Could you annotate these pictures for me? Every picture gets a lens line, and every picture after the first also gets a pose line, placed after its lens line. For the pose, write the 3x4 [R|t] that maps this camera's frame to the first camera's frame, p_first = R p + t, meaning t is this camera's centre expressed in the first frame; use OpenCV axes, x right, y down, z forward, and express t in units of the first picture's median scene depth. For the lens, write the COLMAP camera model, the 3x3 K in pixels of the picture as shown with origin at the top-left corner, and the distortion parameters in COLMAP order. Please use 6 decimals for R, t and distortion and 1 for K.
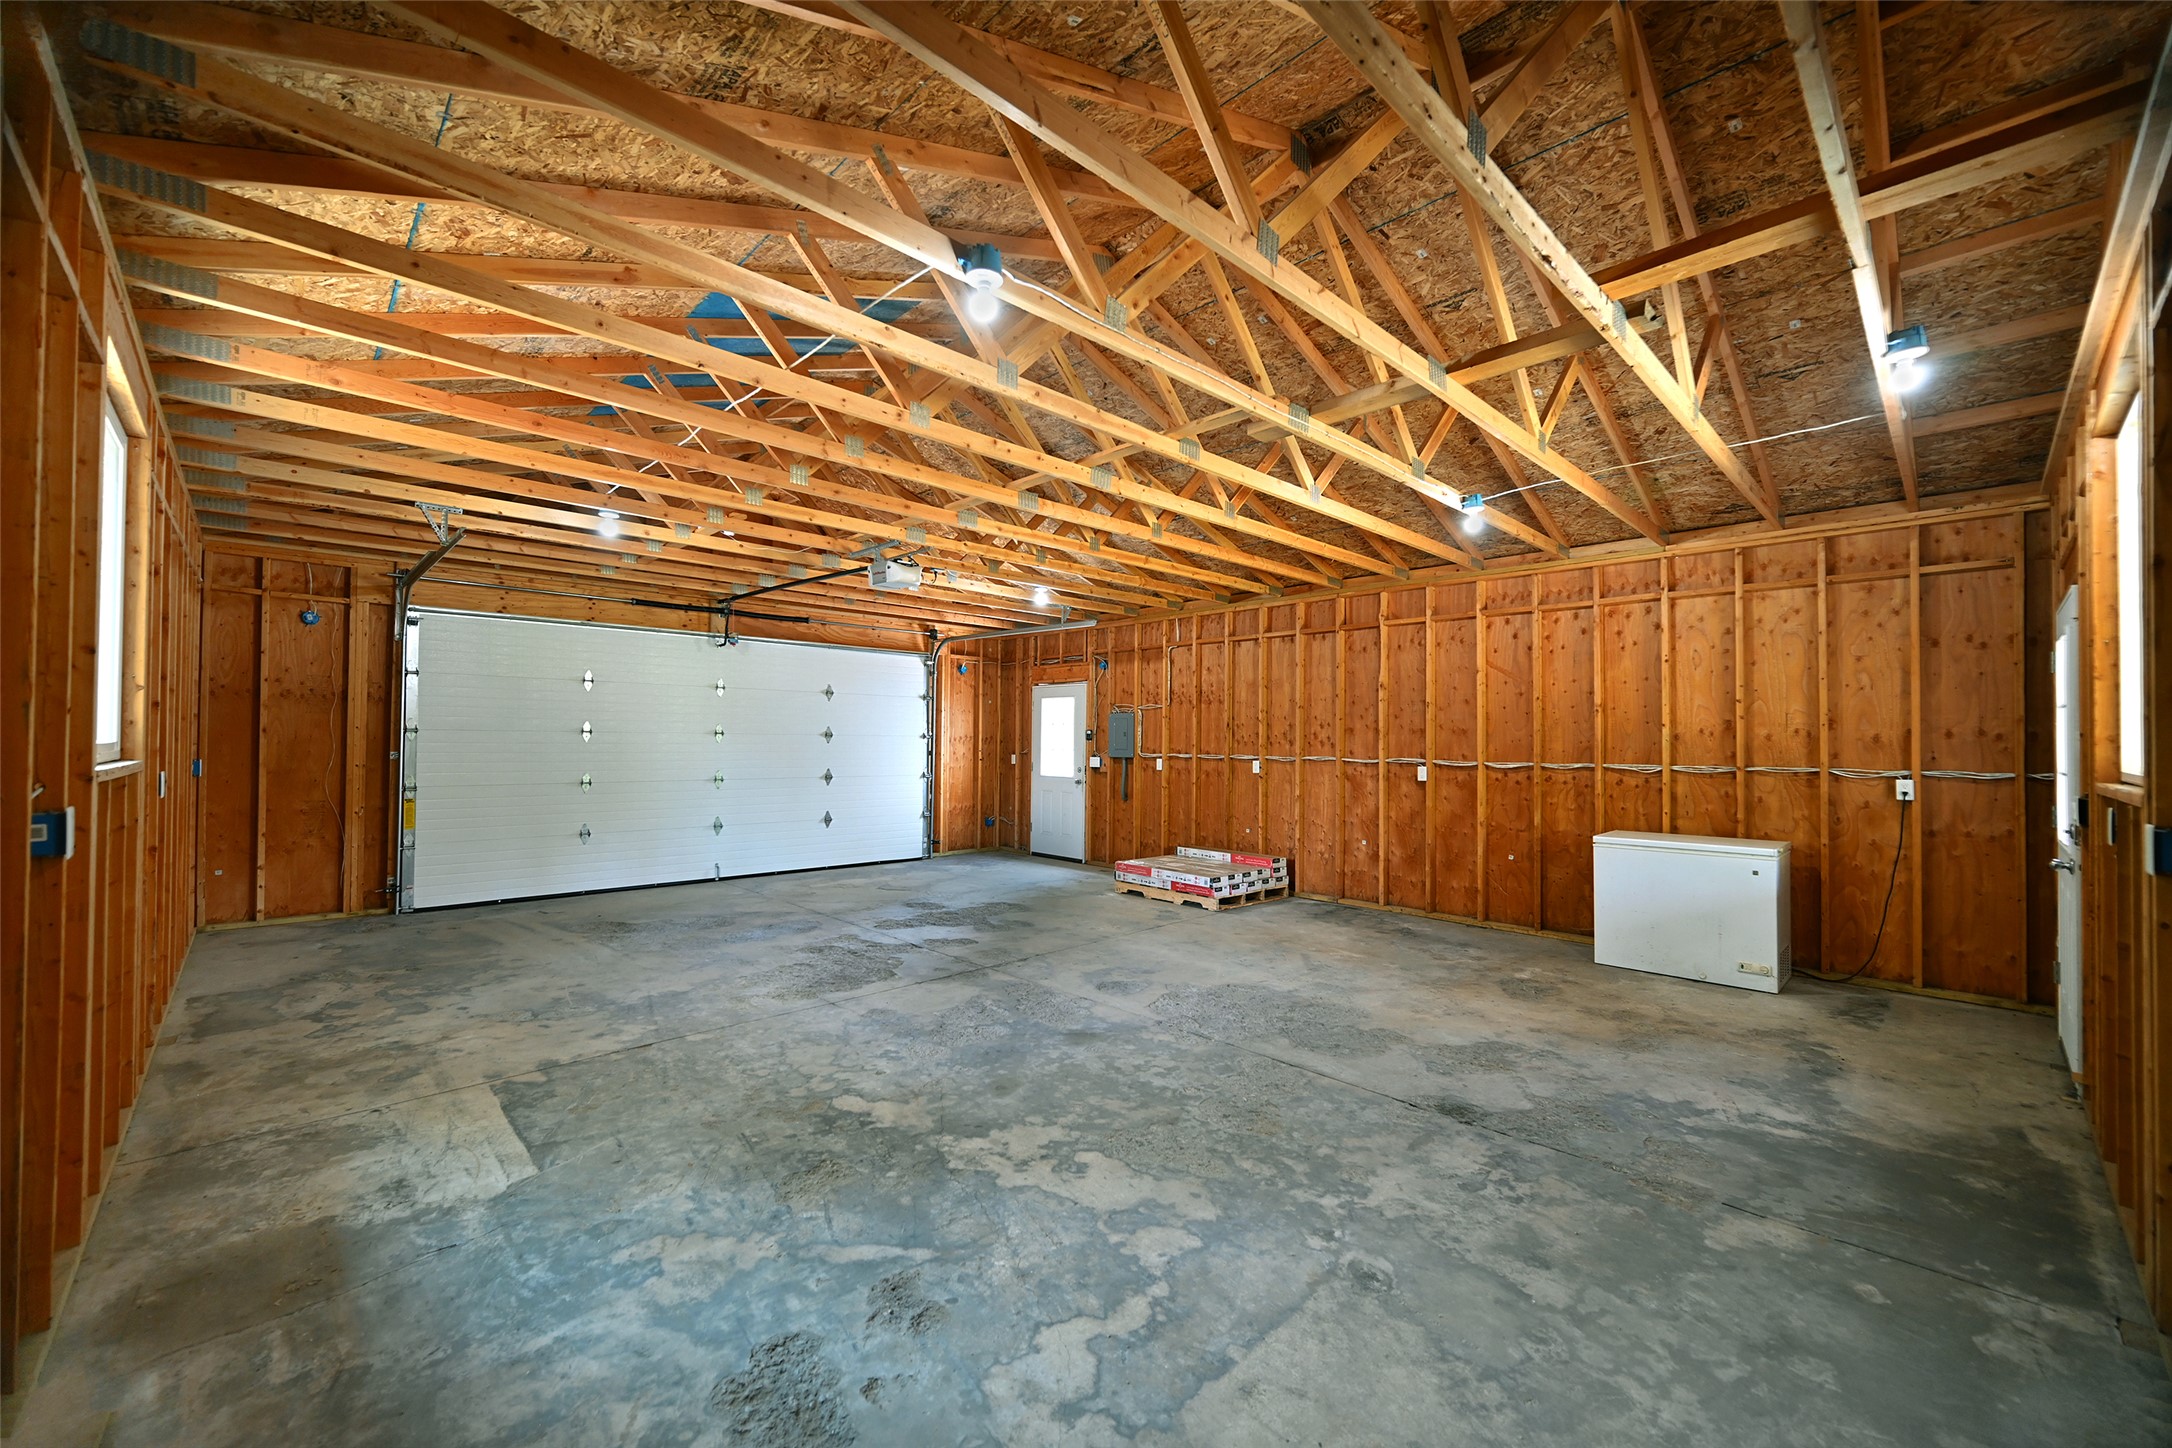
lens RADIAL K [[853.0, 0, 1089.5], [0, 853.0, 729.4], [0, 0, 1]] dist [-0.000238, -0.000128]
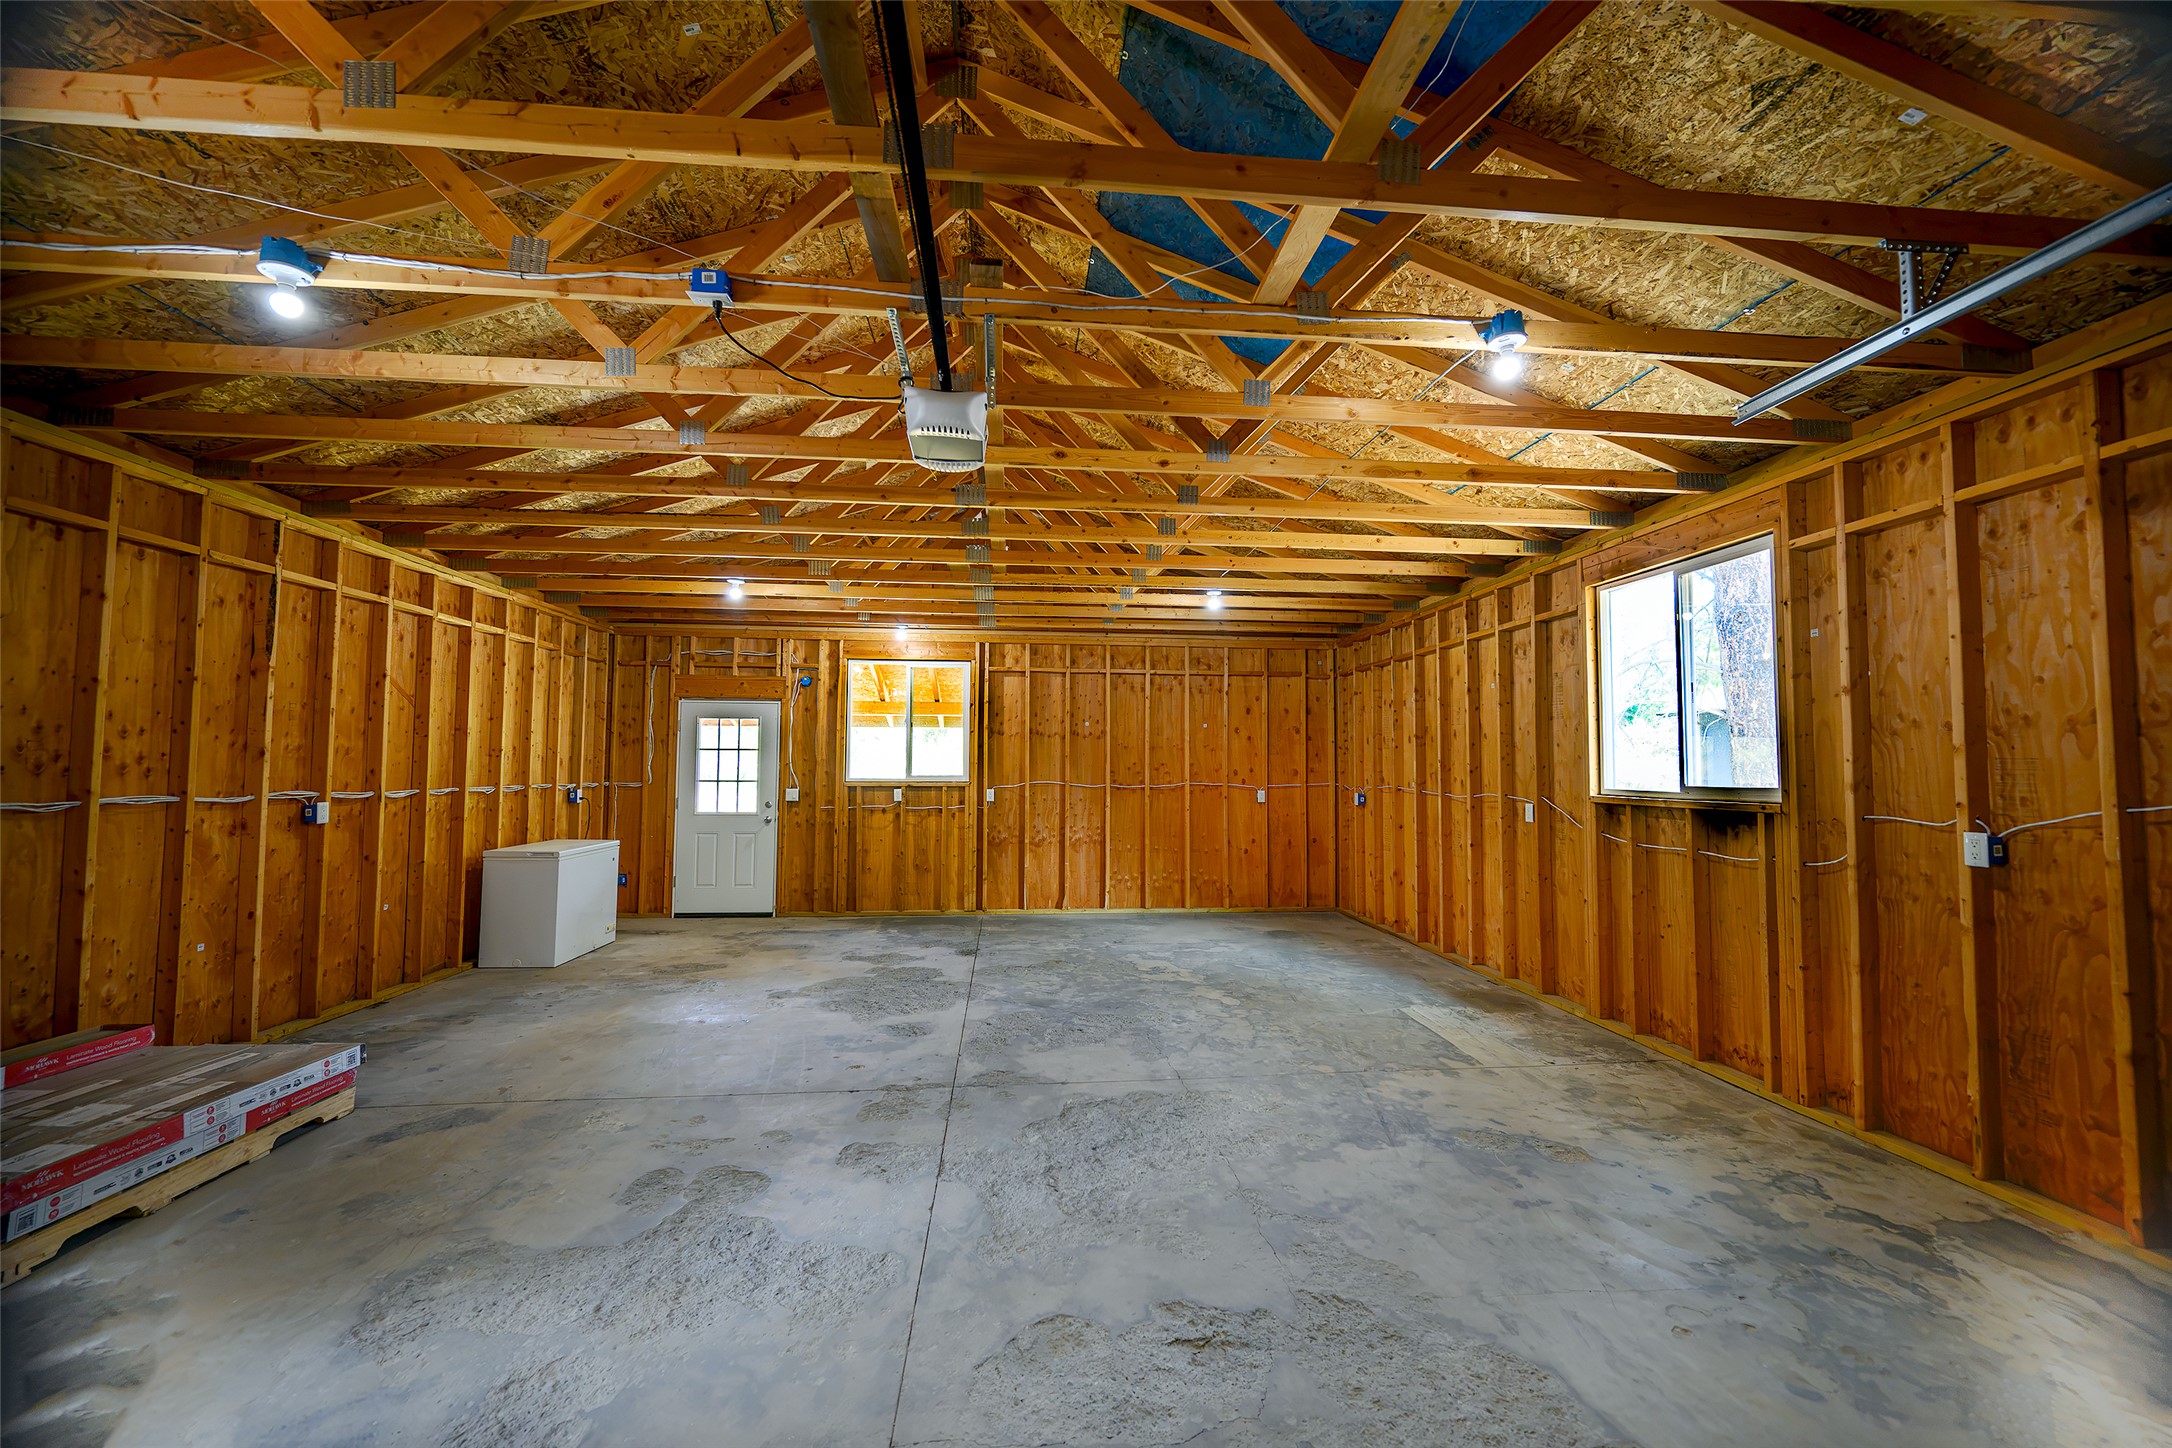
lens RADIAL K [[853.0, 0, 1089.5], [0, 853.0, 729.4], [0, 0, 1]] dist [-0.000238, -0.000128]
pose [[-0.780075, 0.017013, 0.625455, -0.892158], [-0.020956, 0.998359, -0.053293, 0.014338], [-0.625335, -0.054680, -0.778438, 2.005464]]
